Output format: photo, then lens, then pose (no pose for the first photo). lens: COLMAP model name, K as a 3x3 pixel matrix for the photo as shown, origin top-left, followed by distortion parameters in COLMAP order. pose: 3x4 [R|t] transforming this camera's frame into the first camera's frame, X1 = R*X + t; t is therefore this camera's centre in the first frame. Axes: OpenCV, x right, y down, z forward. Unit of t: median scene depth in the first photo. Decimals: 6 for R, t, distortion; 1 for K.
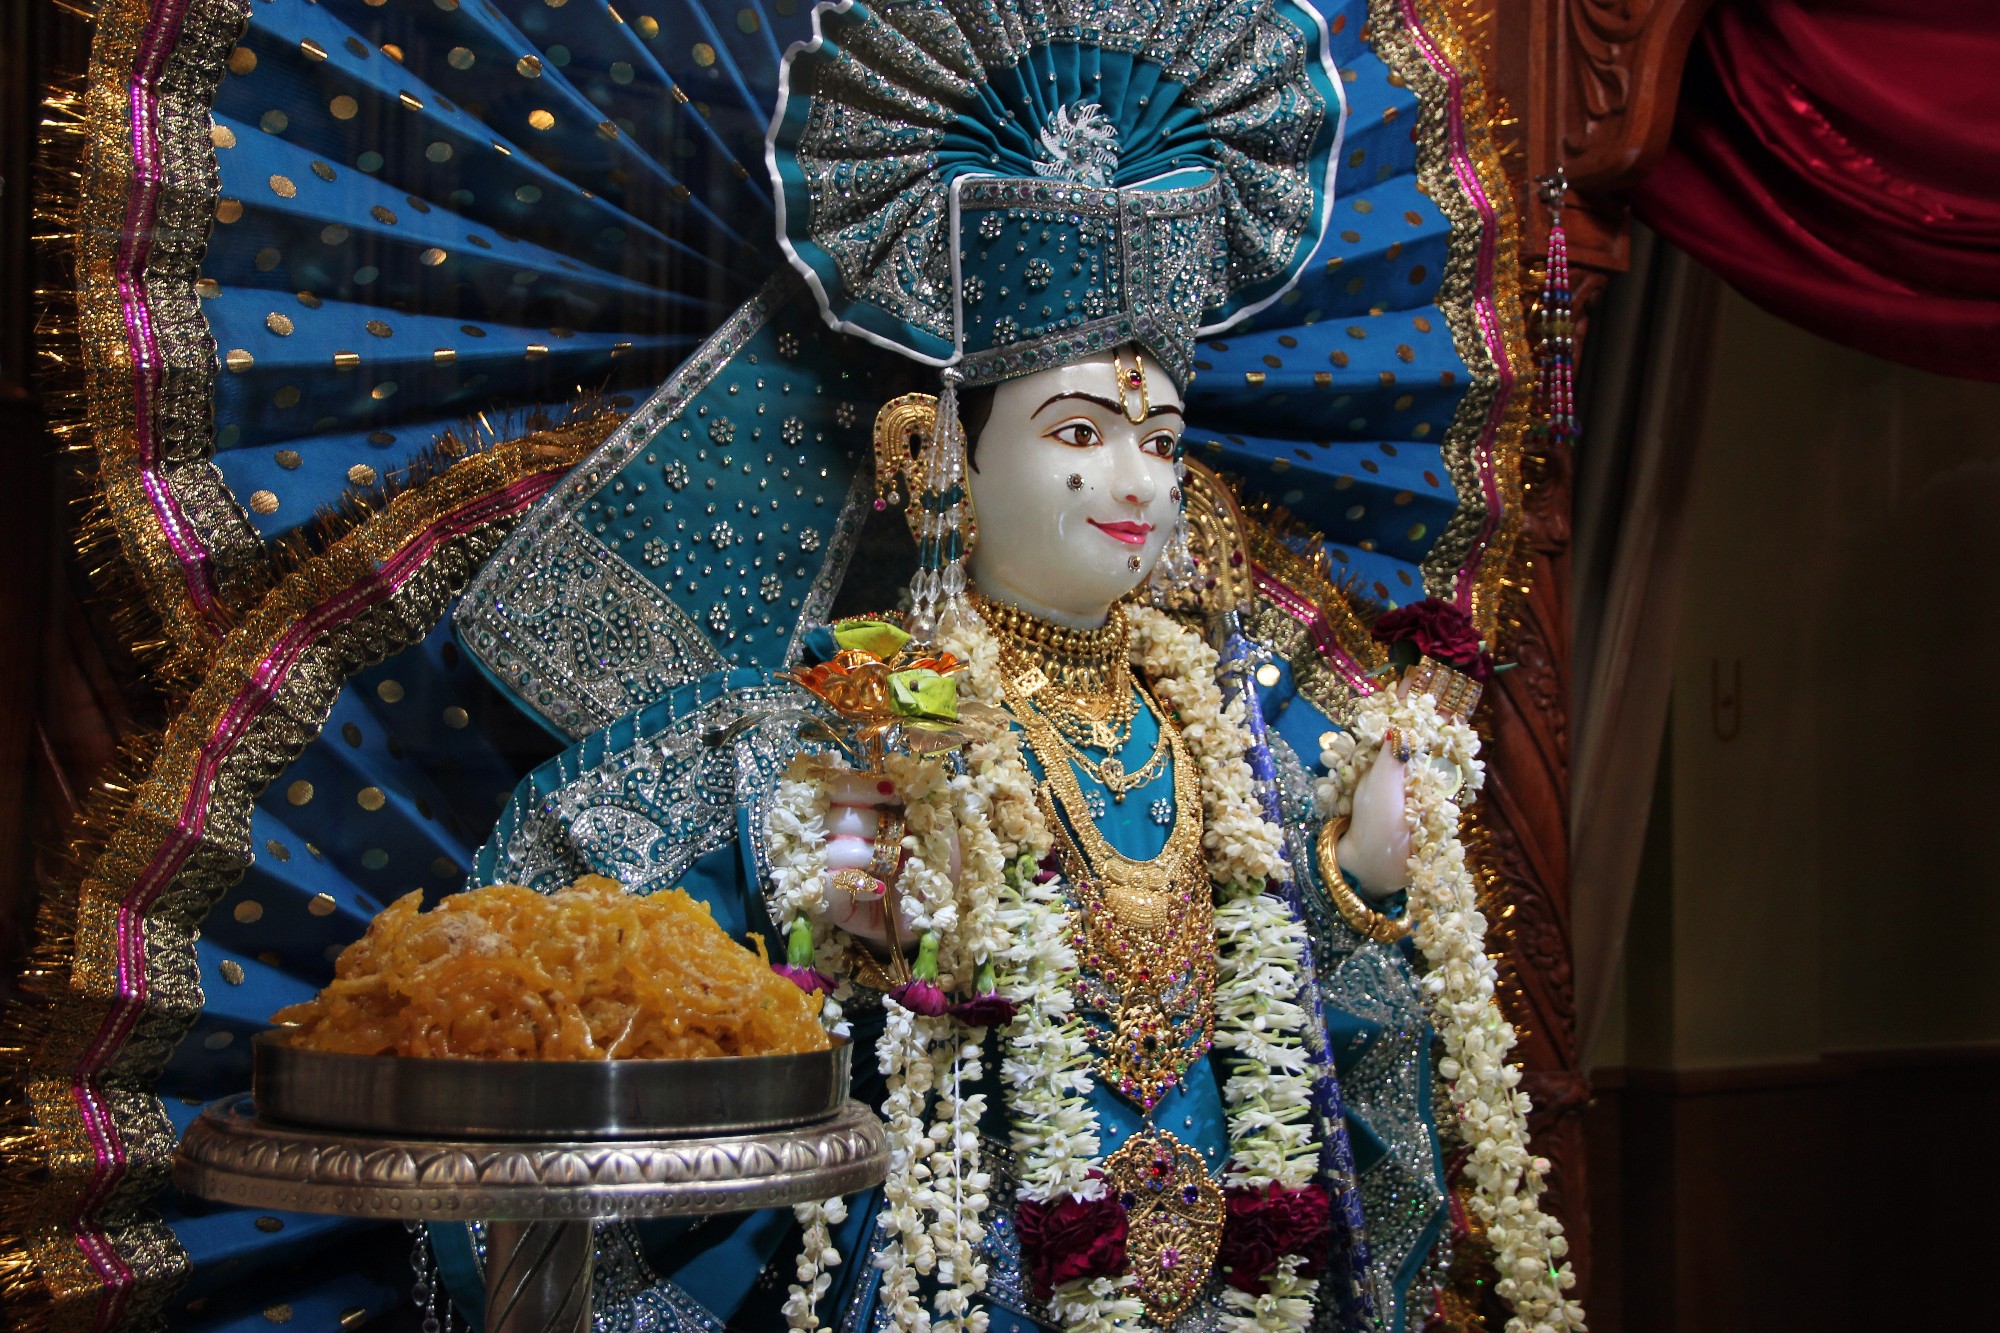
lens RADIAL K [[2587.2, 0, 1000.5], [0, 2587.2, 667.8], [0, 0, 1]] dist [0.177564, 0.000000]
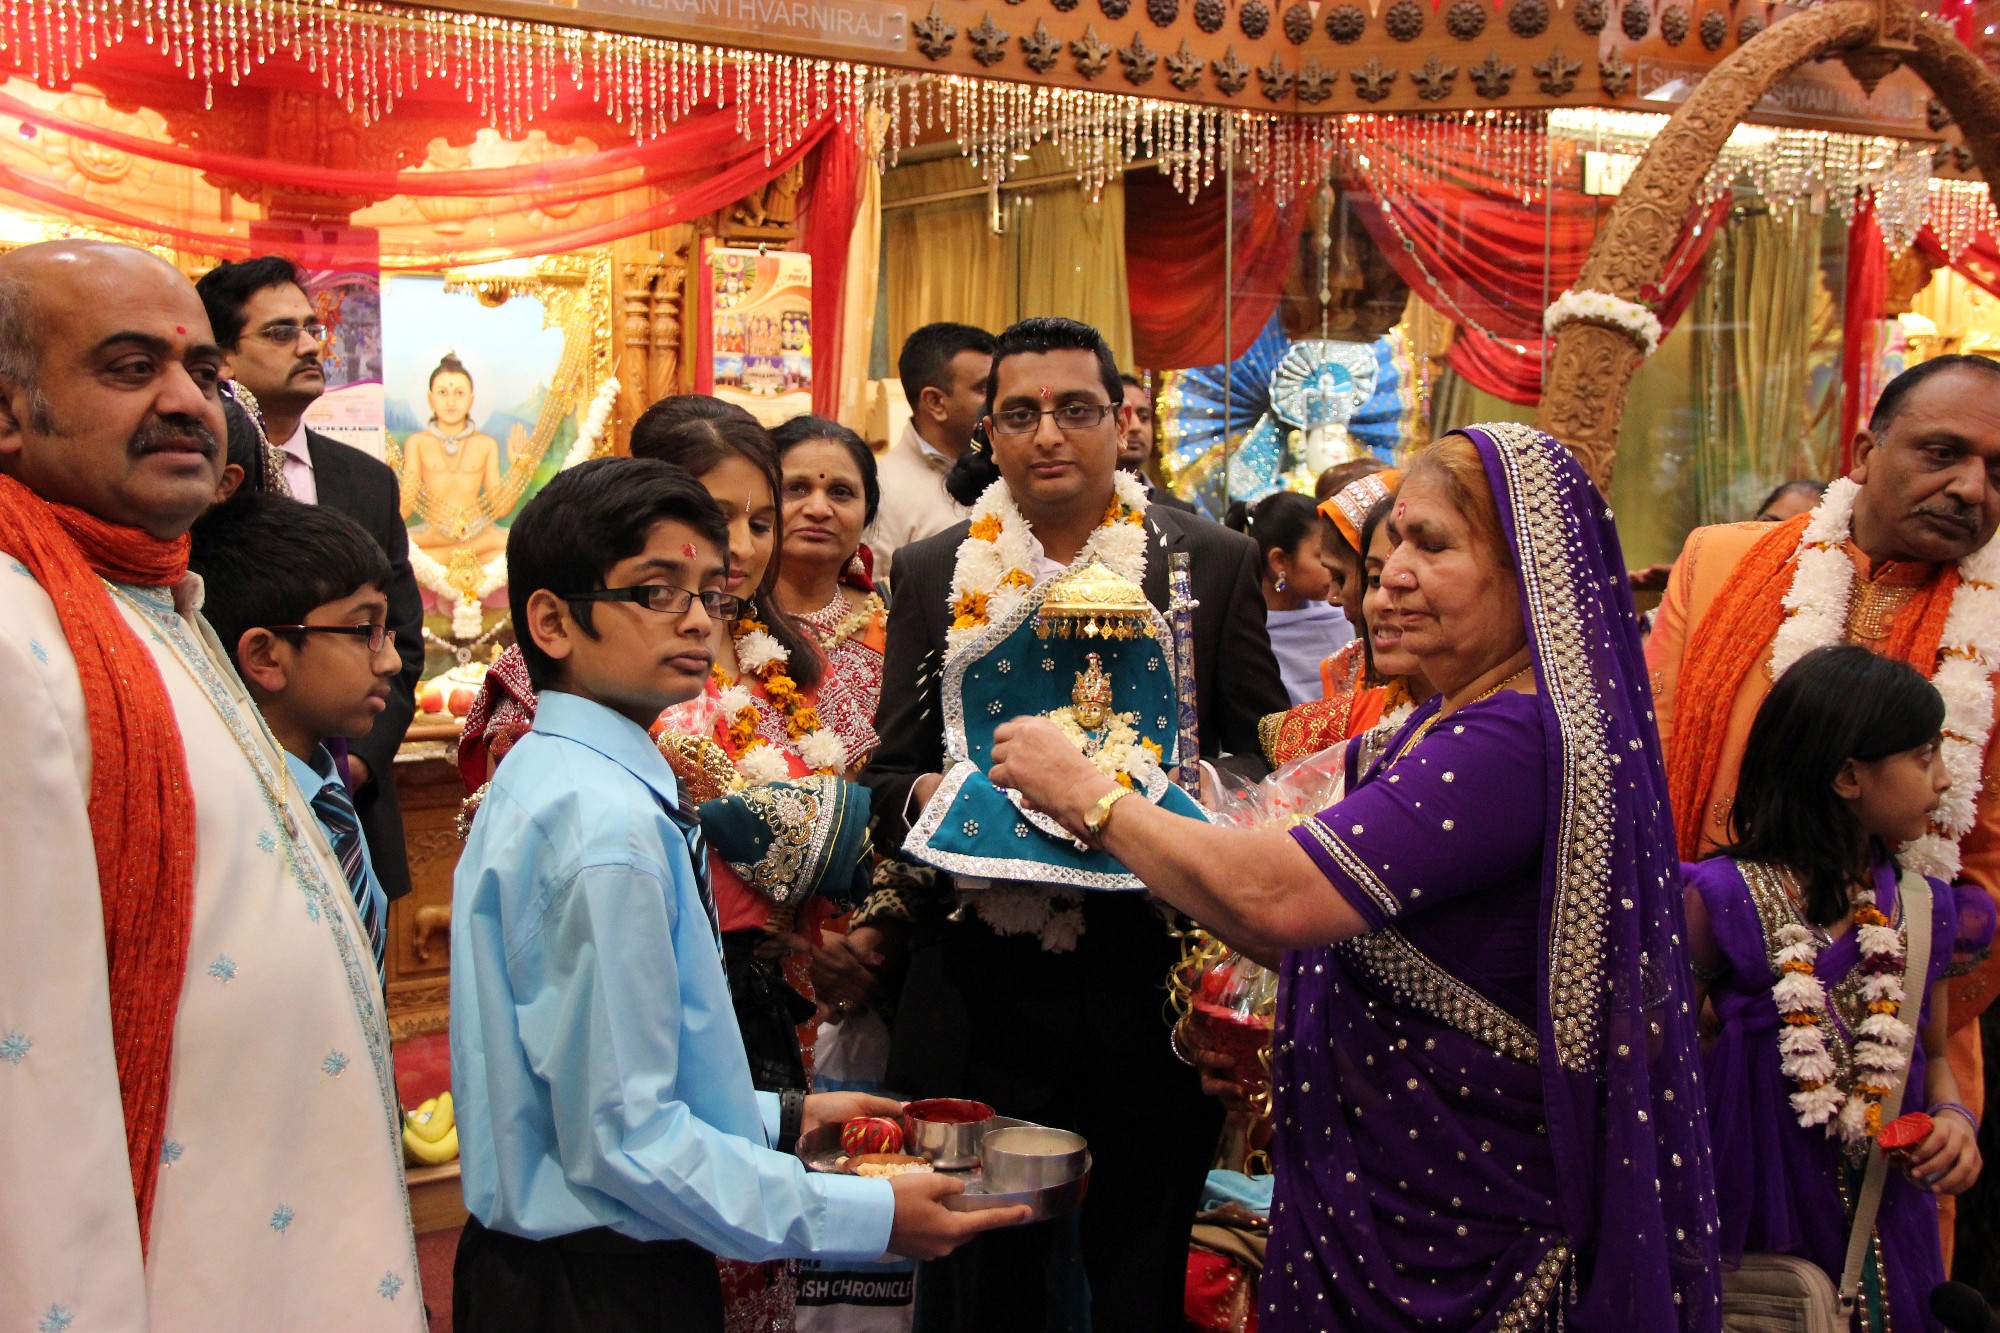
lens RADIAL K [[2587.2, 0, 996.4], [0, 2587.2, 668.5], [0, 0, 1]] dist [0.177564, 0.000000]
pose [[0.999821, -0.018053, 0.005741, -0.686983], [0.017270, 0.993162, 0.115461, -0.248331], [-0.007786, -0.115341, 0.993295, -4.333743]]
